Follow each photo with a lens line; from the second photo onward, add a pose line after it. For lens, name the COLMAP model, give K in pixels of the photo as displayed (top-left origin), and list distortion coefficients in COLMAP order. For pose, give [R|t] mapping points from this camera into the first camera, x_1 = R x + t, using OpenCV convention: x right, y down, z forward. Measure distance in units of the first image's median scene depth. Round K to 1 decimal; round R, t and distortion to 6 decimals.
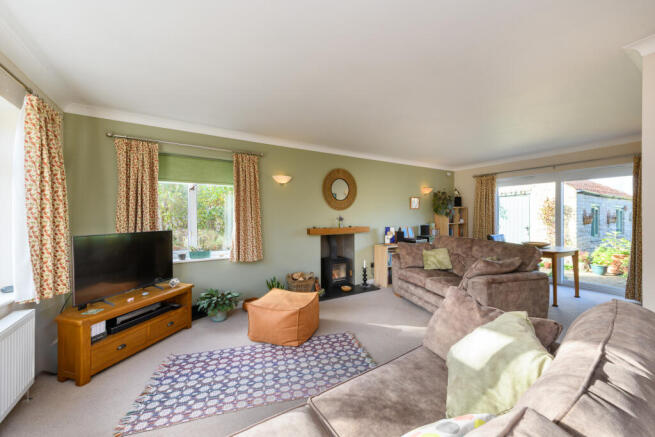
lens RADIAL K [[257.9, 0, 326.1], [0, 257.9, 218.0], [0, 0, 1]] dist [0.002407, -0.000026]
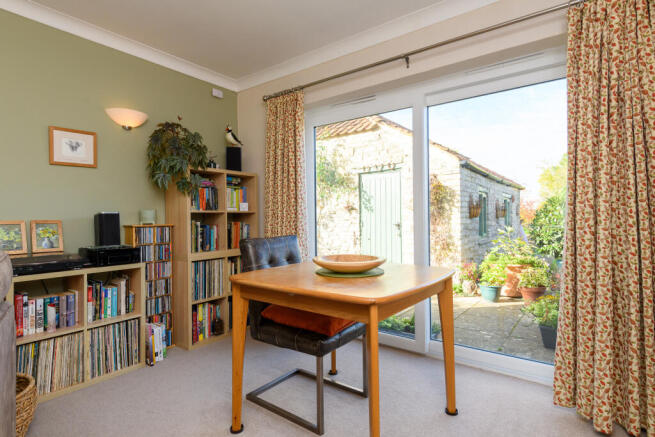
lens RADIAL K [[347.7, 0, 328.0], [0, 347.7, 216.5], [0, 0, 1]] dist [0.010929, -0.000996]
pose [[0.924633, -0.003793, 0.380840, 0.531842], [0.008463, 0.999908, -0.010588, 0.042102], [-0.380764, 0.013013, 0.924581, 0.521363]]
